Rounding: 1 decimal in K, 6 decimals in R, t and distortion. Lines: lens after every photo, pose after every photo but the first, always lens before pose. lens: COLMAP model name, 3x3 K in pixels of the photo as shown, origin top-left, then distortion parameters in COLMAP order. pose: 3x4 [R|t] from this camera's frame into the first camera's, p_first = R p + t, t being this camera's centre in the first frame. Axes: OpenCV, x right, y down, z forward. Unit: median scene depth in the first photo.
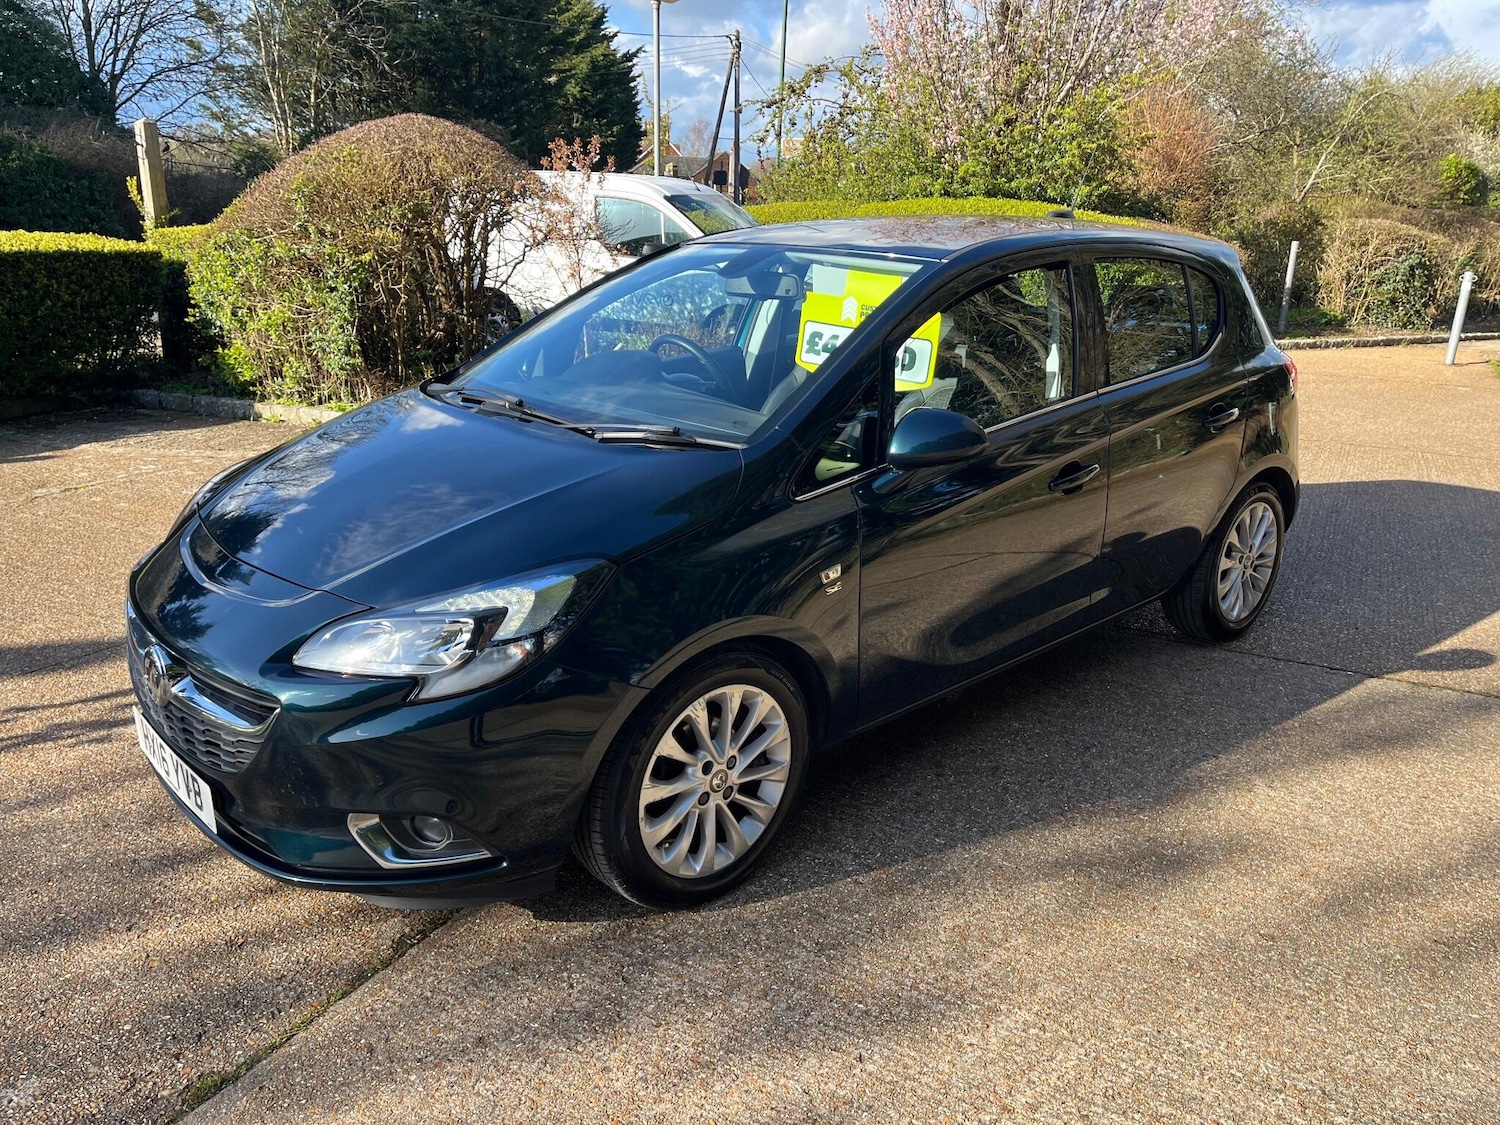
lens RADIAL K [[1139.0, 0, 750.0], [0, 1139.0, 562.5], [0, 0, 1]] dist [0.092935, -0.127458]
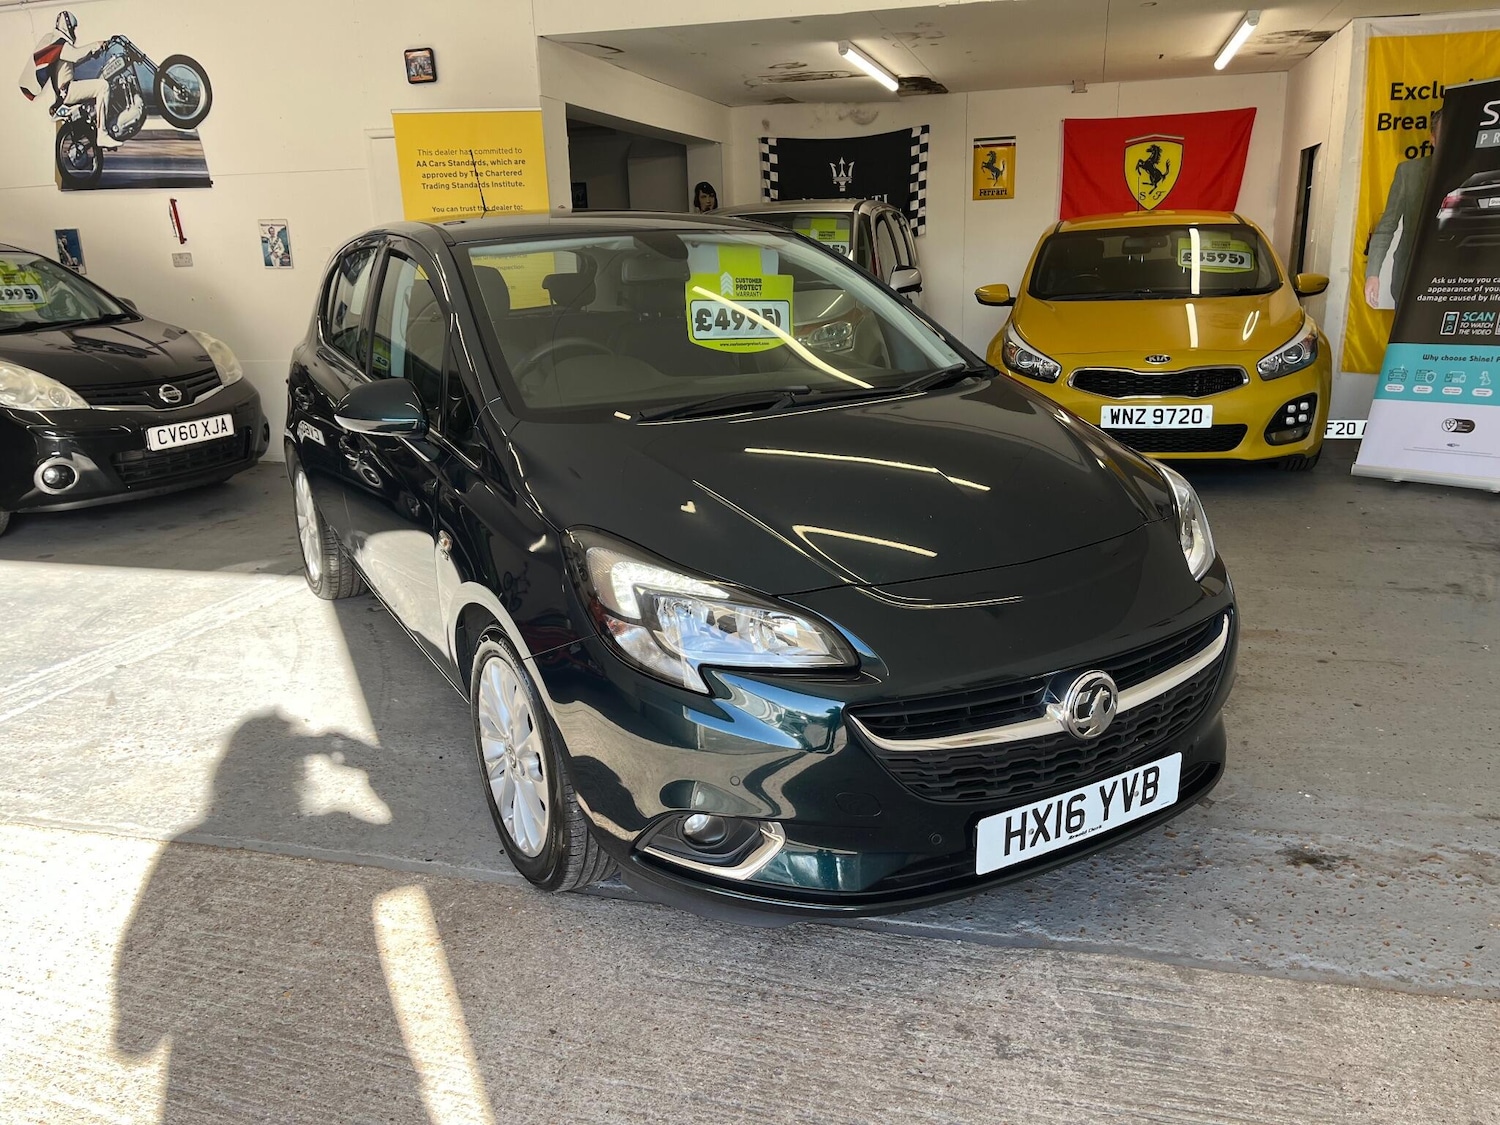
lens RADIAL K [[1135.1, 0, 764.7], [0, 1135.1, 580.1], [0, 0, 1]] dist [0.079756, -0.107458]
pose [[0.200655, -0.301006, 0.932273, -0.743509], [0.326401, 0.917796, 0.226080, -0.144655], [-0.923688, 0.258931, 0.282409, 0.540705]]
